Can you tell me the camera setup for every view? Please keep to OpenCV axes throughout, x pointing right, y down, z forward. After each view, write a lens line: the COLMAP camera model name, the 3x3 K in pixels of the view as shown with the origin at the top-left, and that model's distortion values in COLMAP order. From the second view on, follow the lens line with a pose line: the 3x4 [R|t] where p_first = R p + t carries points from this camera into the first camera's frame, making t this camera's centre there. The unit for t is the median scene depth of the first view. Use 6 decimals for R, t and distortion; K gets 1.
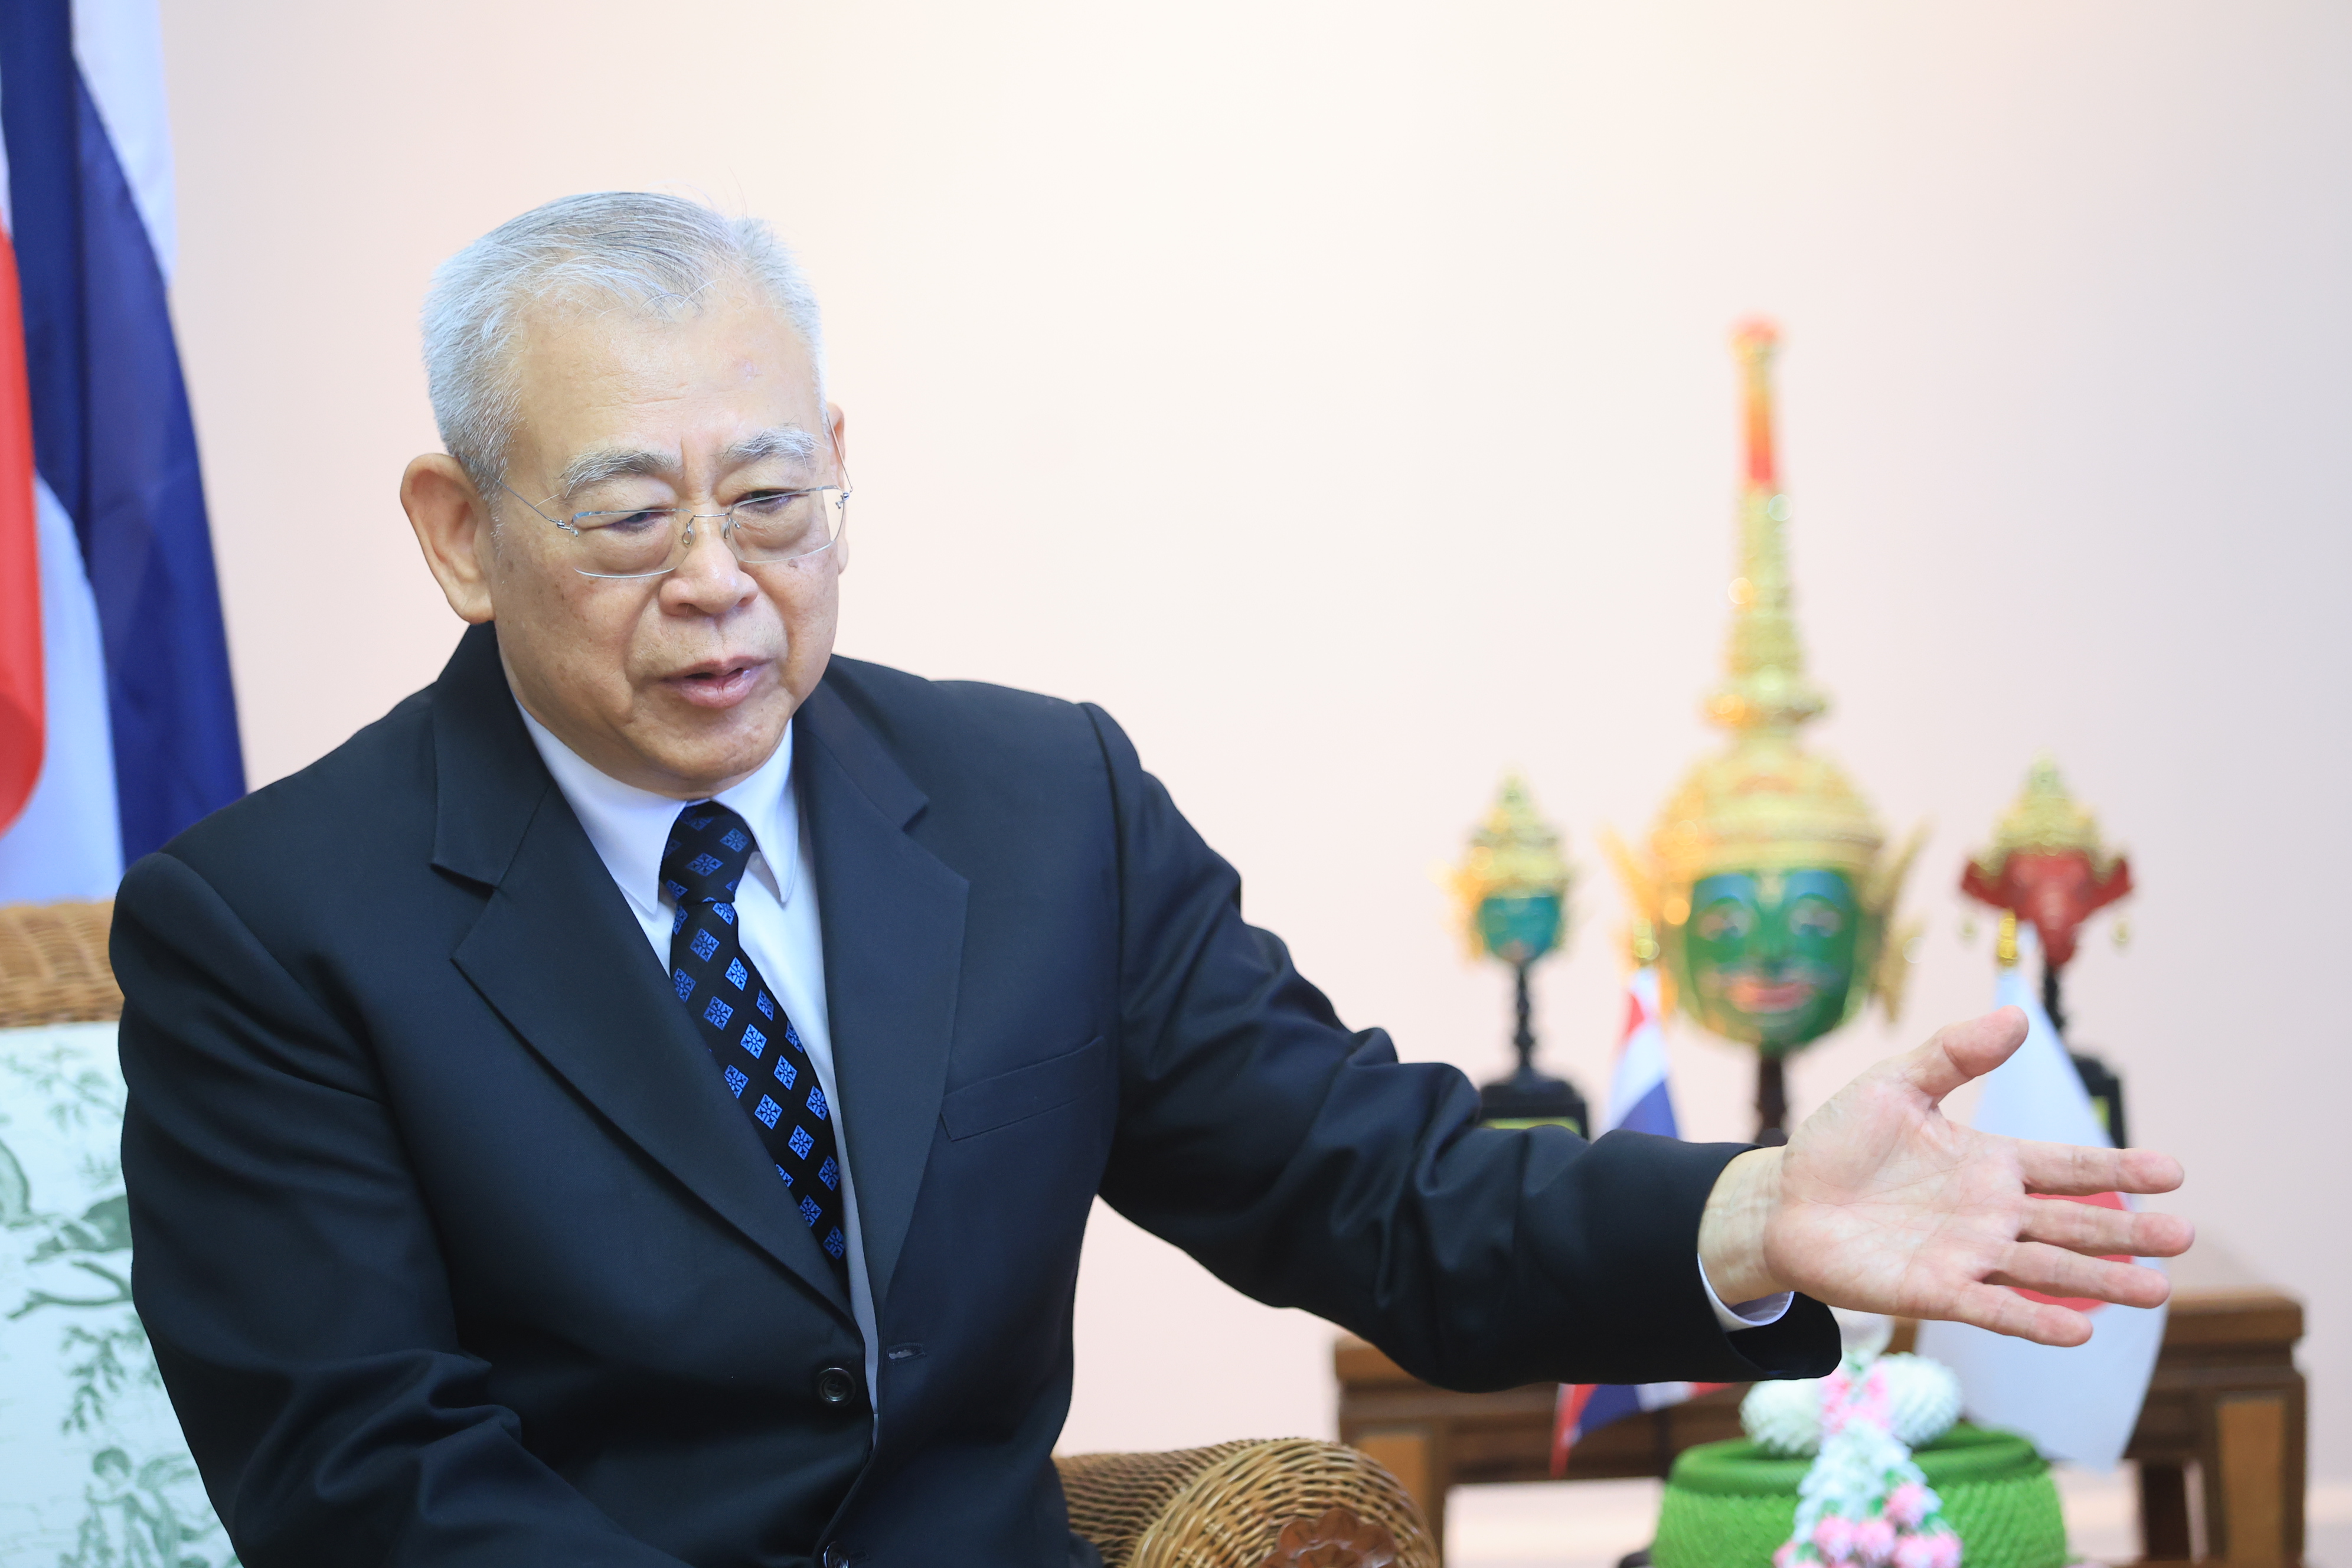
lens RADIAL K [[10081.8, 0, 1176.0], [0, 10081.8, 784.0], [0, 0, 1]] dist [-0.370035, 7.774860]
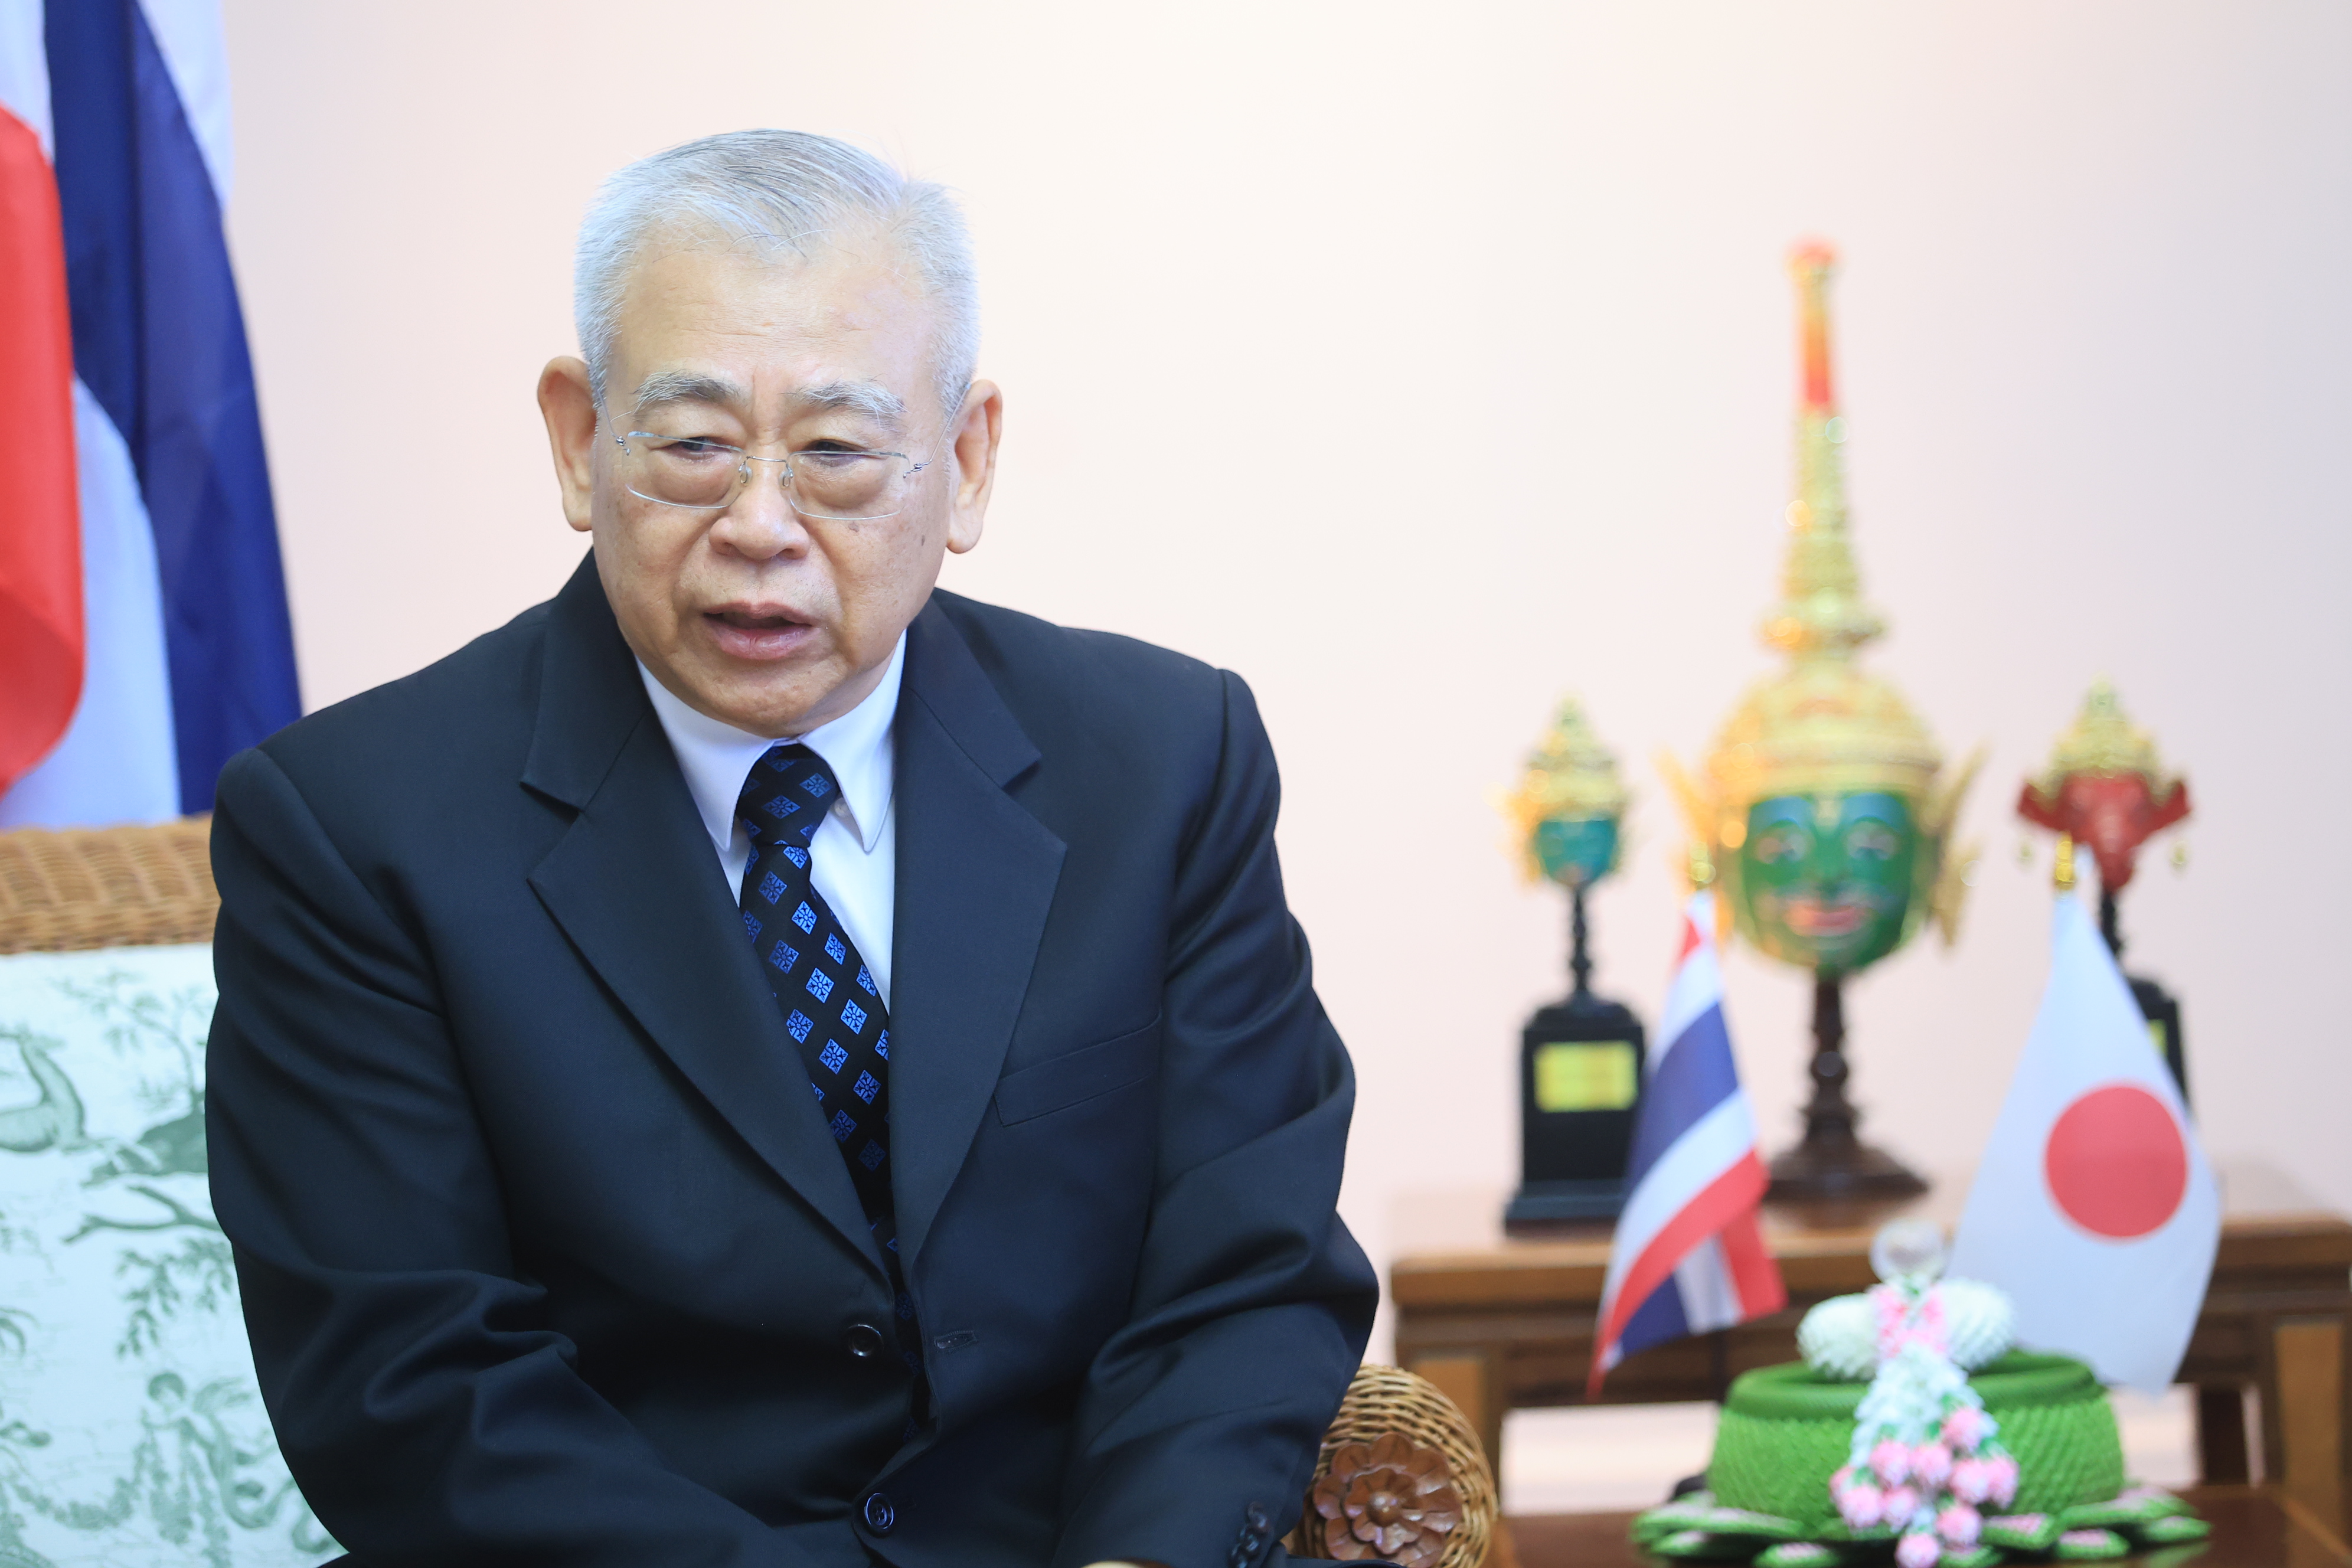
lens RADIAL K [[10141.3, 0, 1176.0], [0, 10141.3, 784.0], [0, 0, 1]] dist [-0.312805, 3.634349]
pose [[0.999983, -0.000440, -0.005739, 0.000267], [0.000483, 0.999971, 0.007563, 0.000010], [0.005735, -0.007566, 0.999955, -0.004722]]
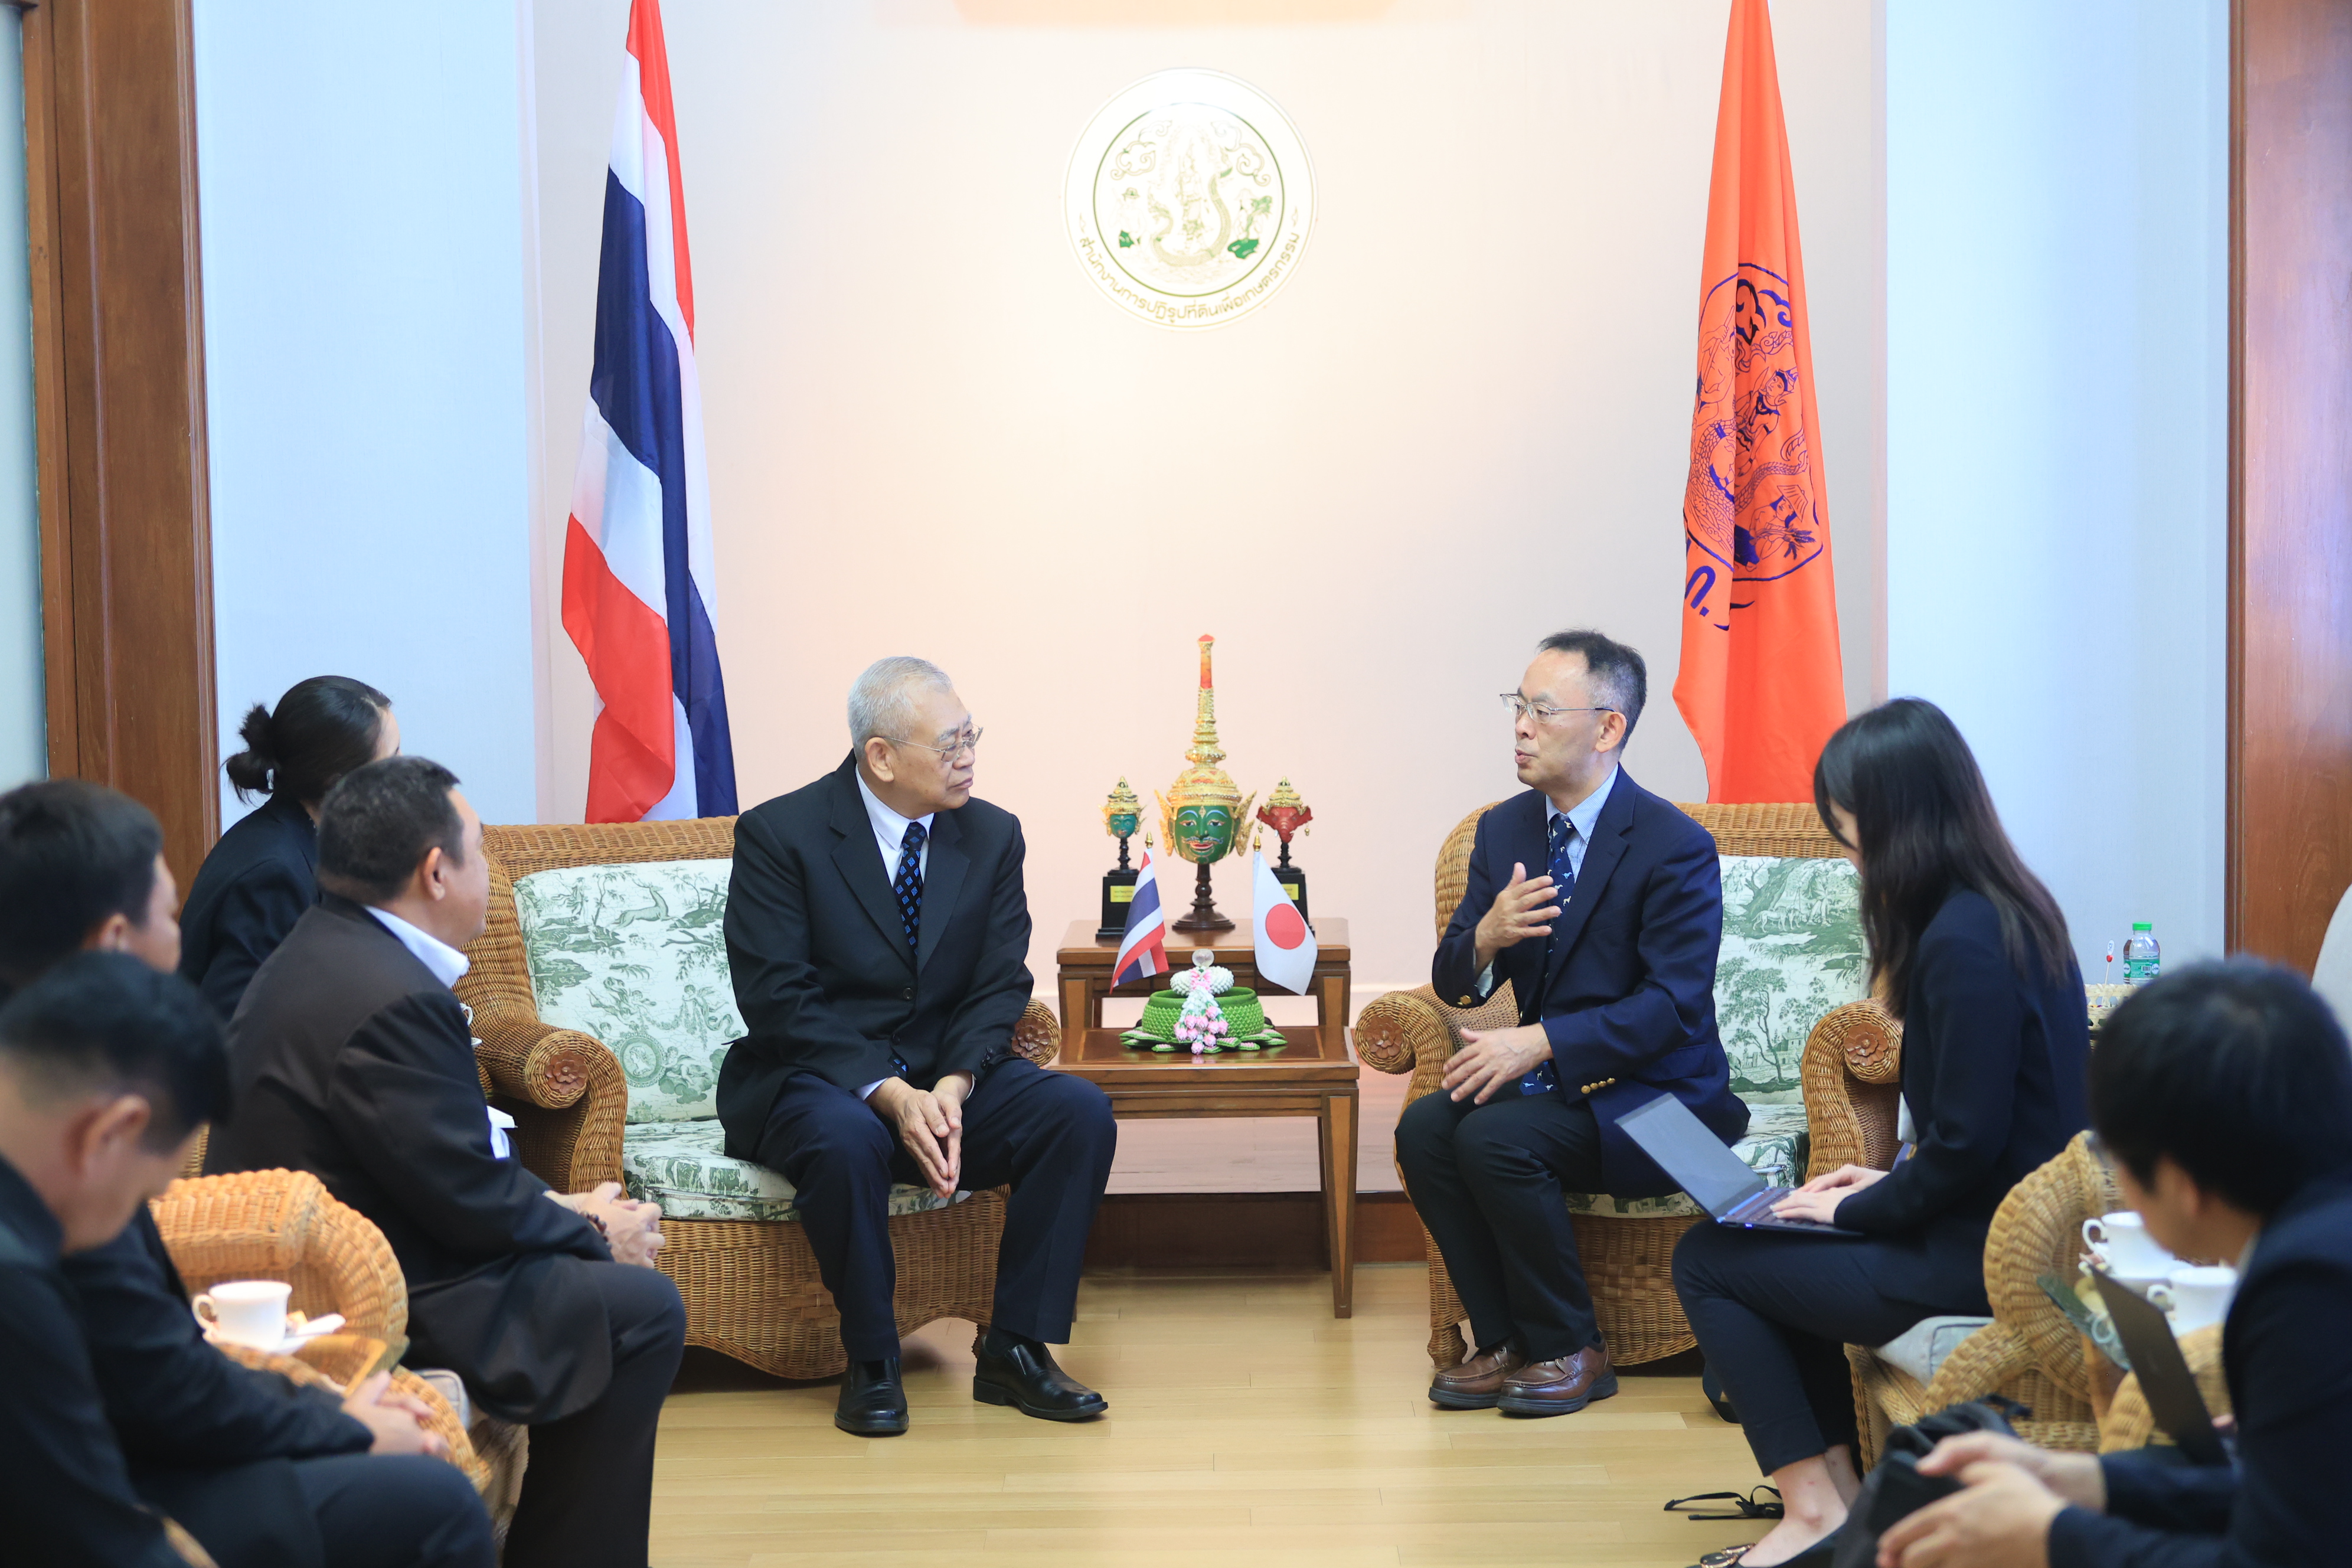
lens RADIAL K [[4745.3, 0, 1171.3], [0, 4745.3, 868.6], [0, 0, 1]] dist [0.018183, 0.123126]
pose [[0.999615, 0.026628, -0.007852, 0.069504], [-0.026024, 0.997284, 0.068900, -0.087776], [0.009666, -0.068669, 0.997593, -0.609734]]
